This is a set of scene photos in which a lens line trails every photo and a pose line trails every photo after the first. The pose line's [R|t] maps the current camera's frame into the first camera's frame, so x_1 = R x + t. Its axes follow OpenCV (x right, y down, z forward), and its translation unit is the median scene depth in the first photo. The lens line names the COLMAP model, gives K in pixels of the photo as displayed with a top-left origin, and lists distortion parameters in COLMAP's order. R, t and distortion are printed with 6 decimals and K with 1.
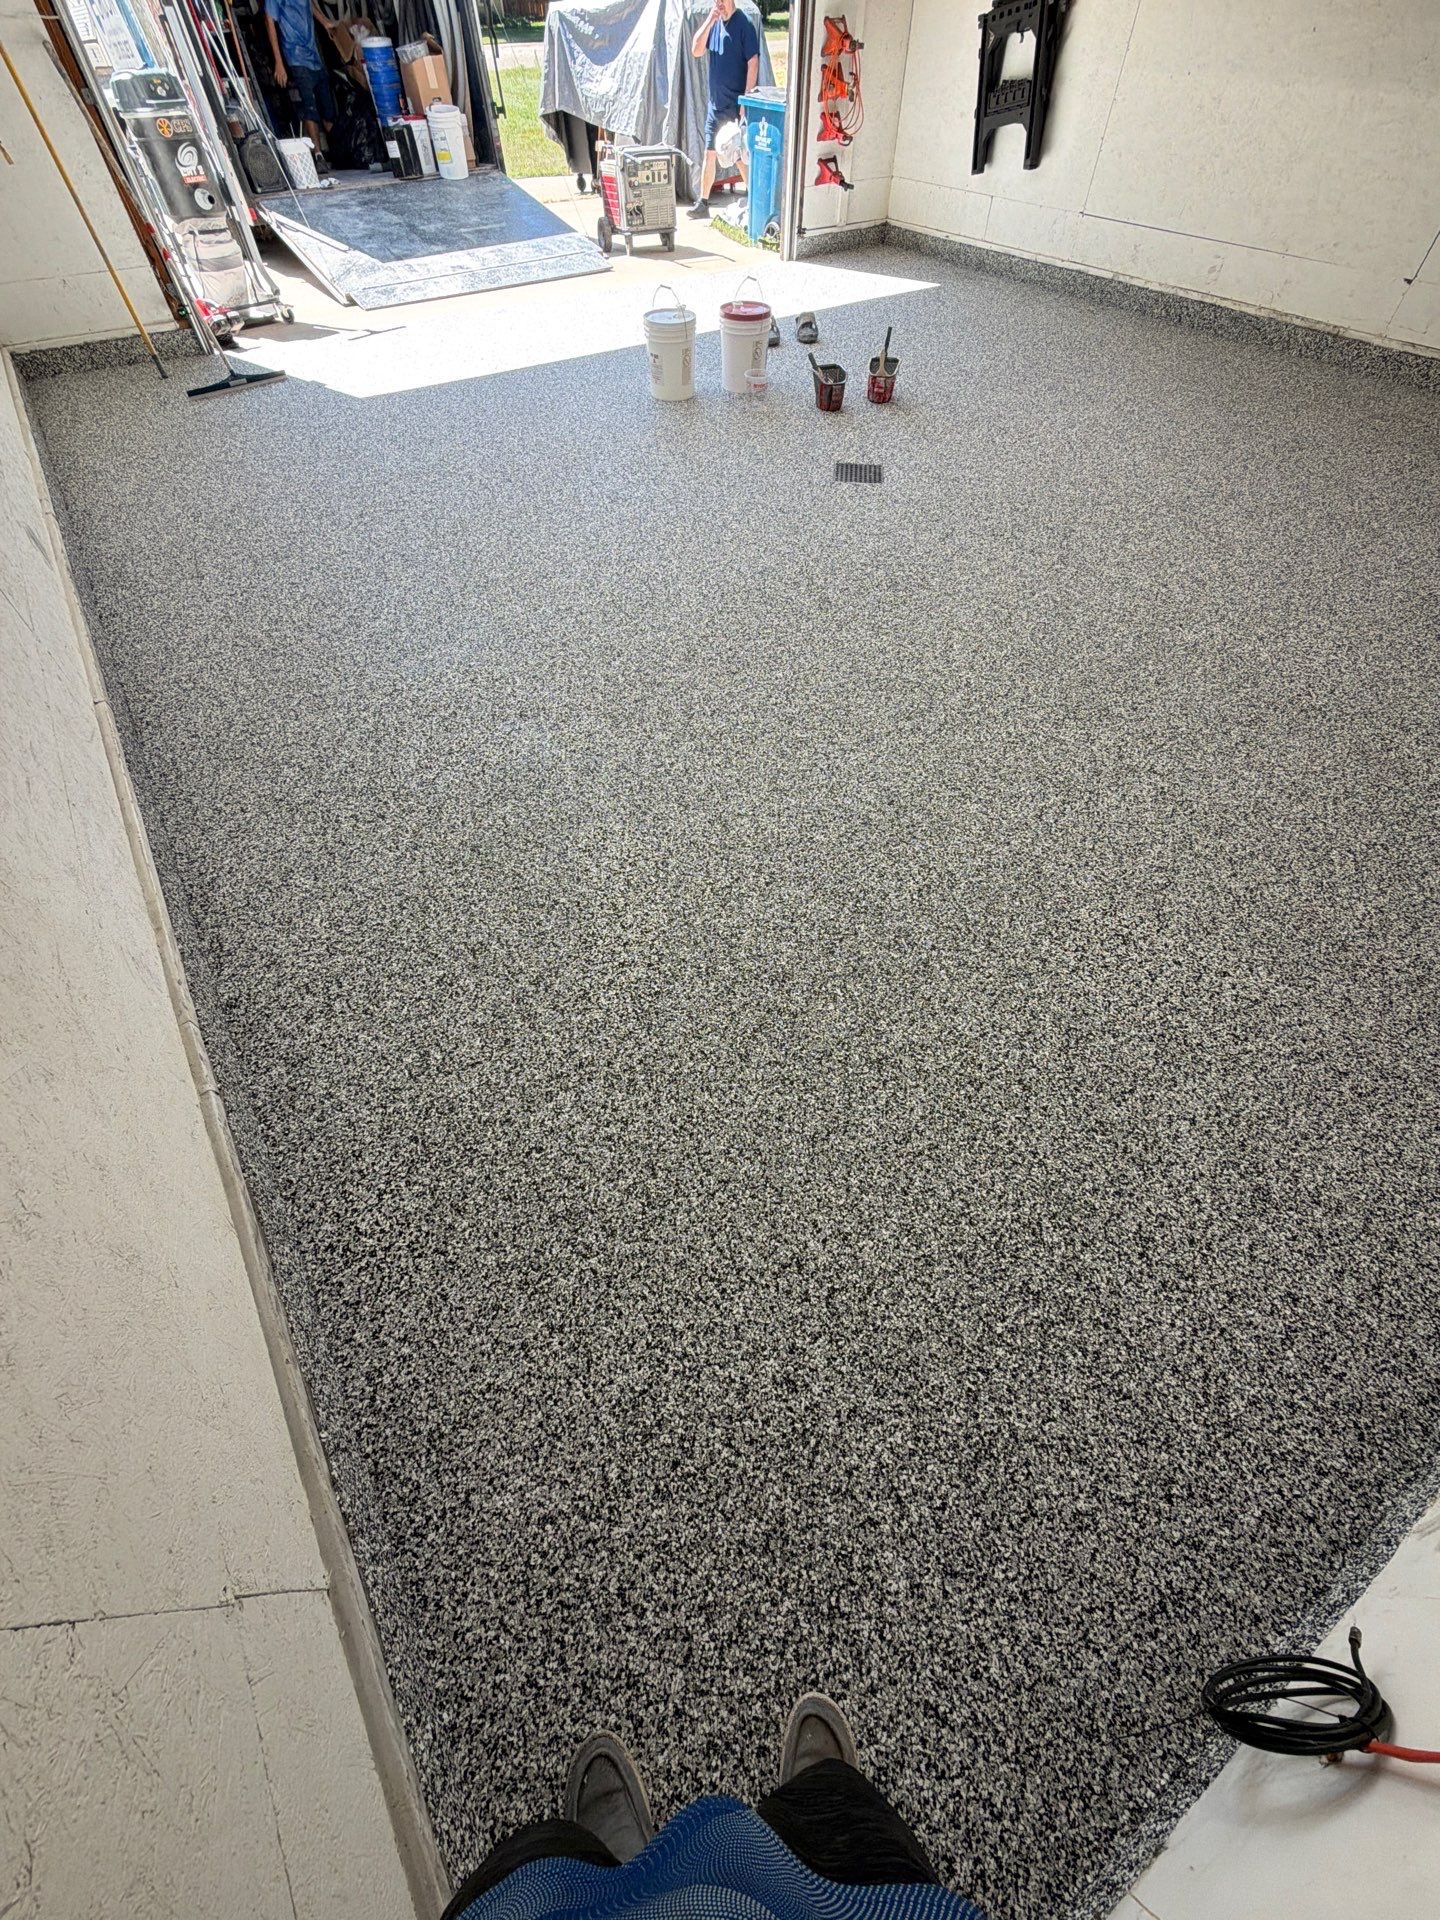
lens RADIAL K [[765.7, 0, 719.3], [0, 765.7, 958.5], [0, 0, 1]] dist [-0.000587, 0.000259]
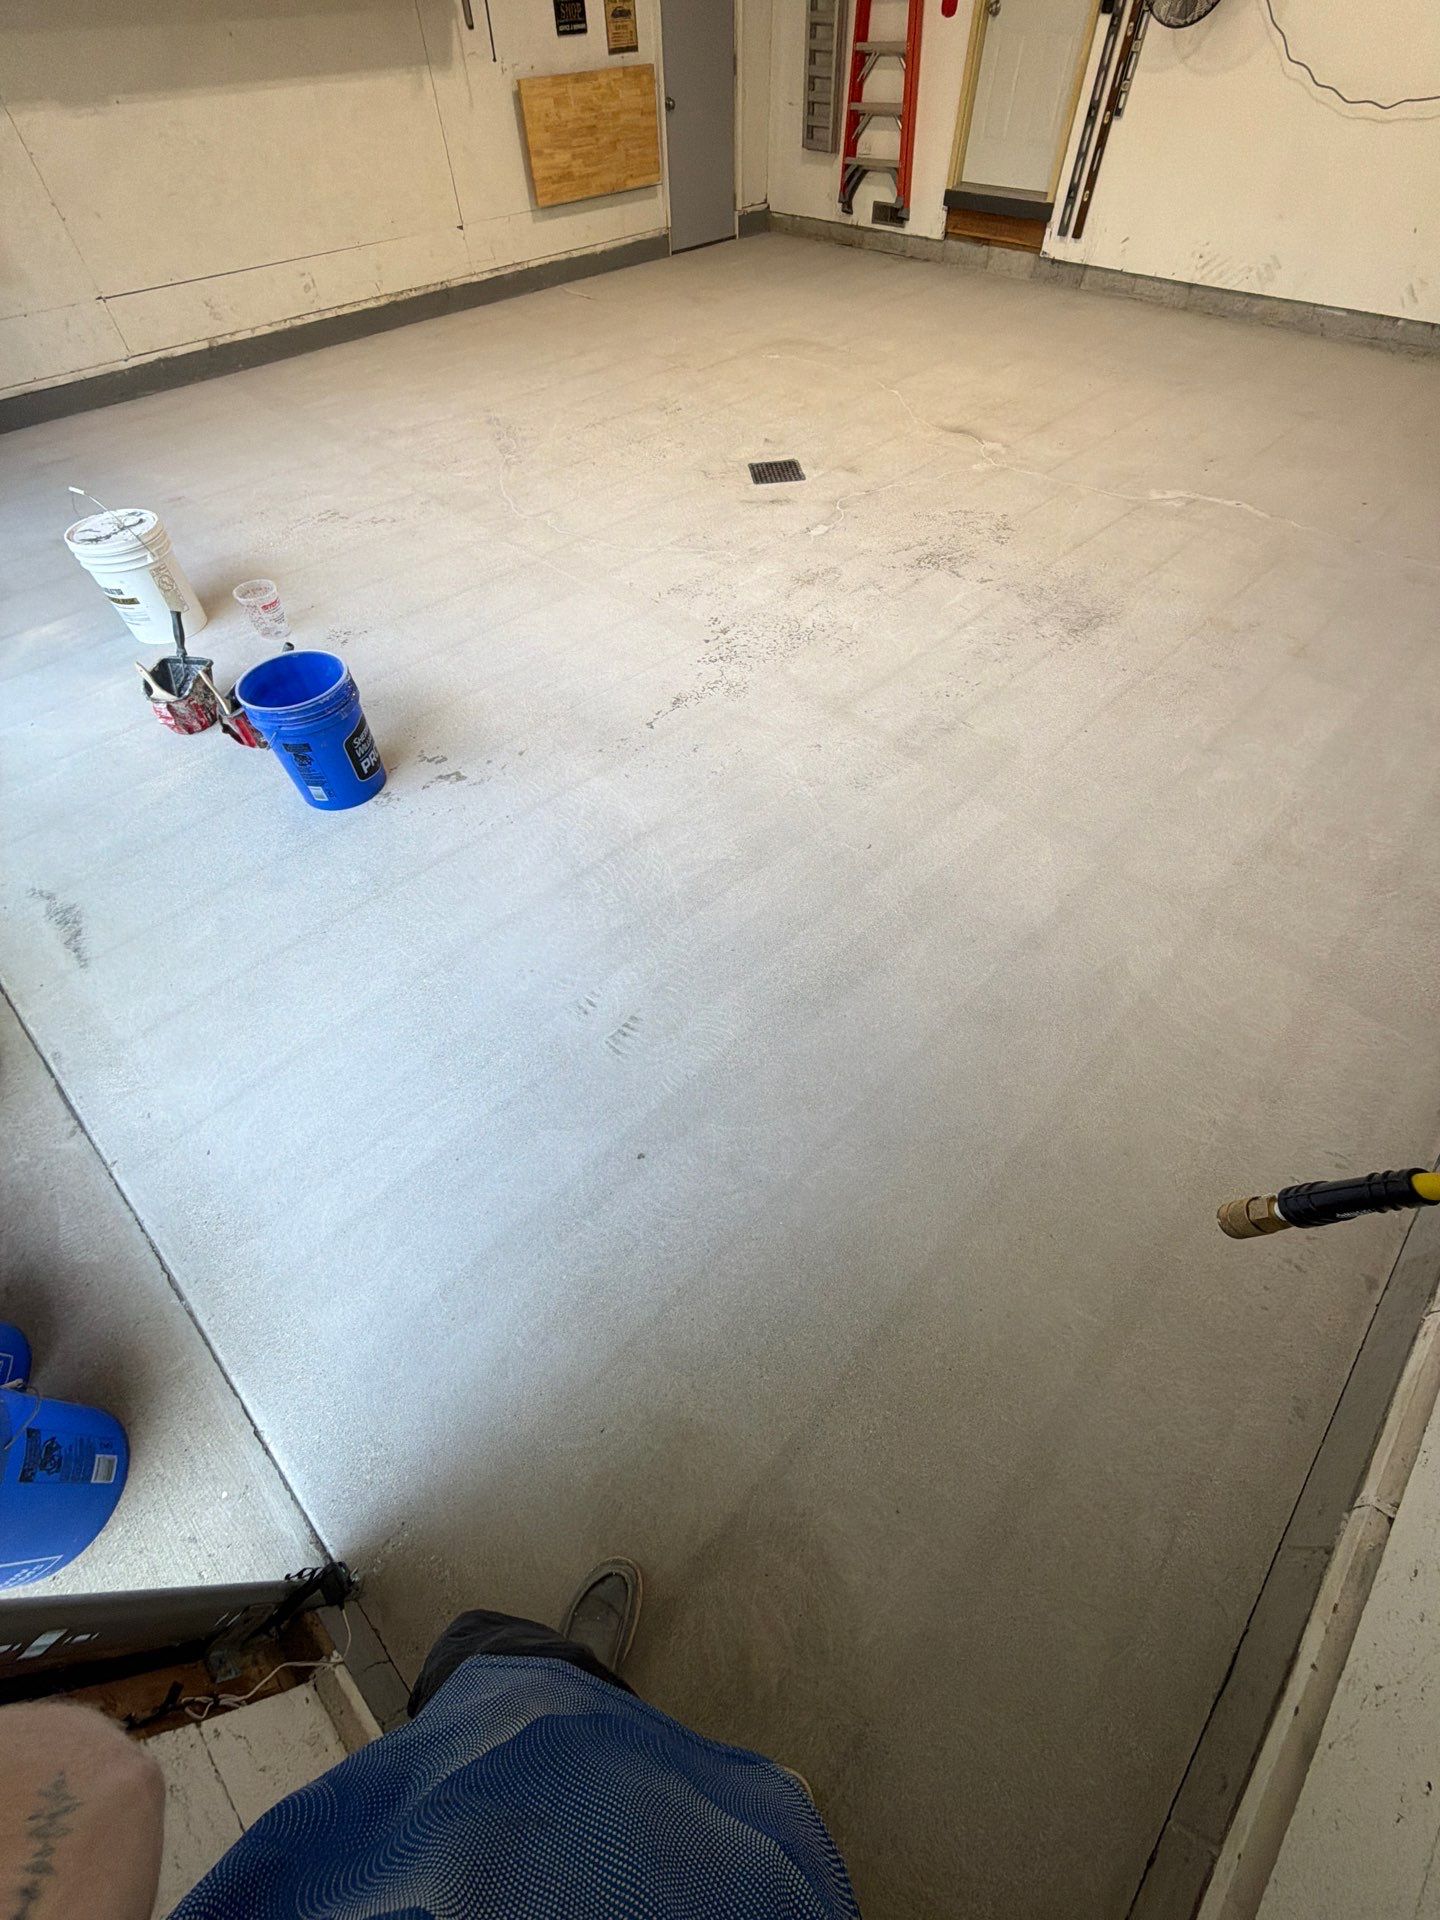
lens RADIAL K [[765.7, 0, 719.3], [0, 765.7, 958.5], [0, 0, 1]] dist [-0.000587, 0.000259]
pose [[-0.228365, -0.772567, 0.592443, -0.623955], [0.777407, 0.221620, 0.588662, -0.808720], [-0.586079, 0.594999, 0.549989, 0.620842]]
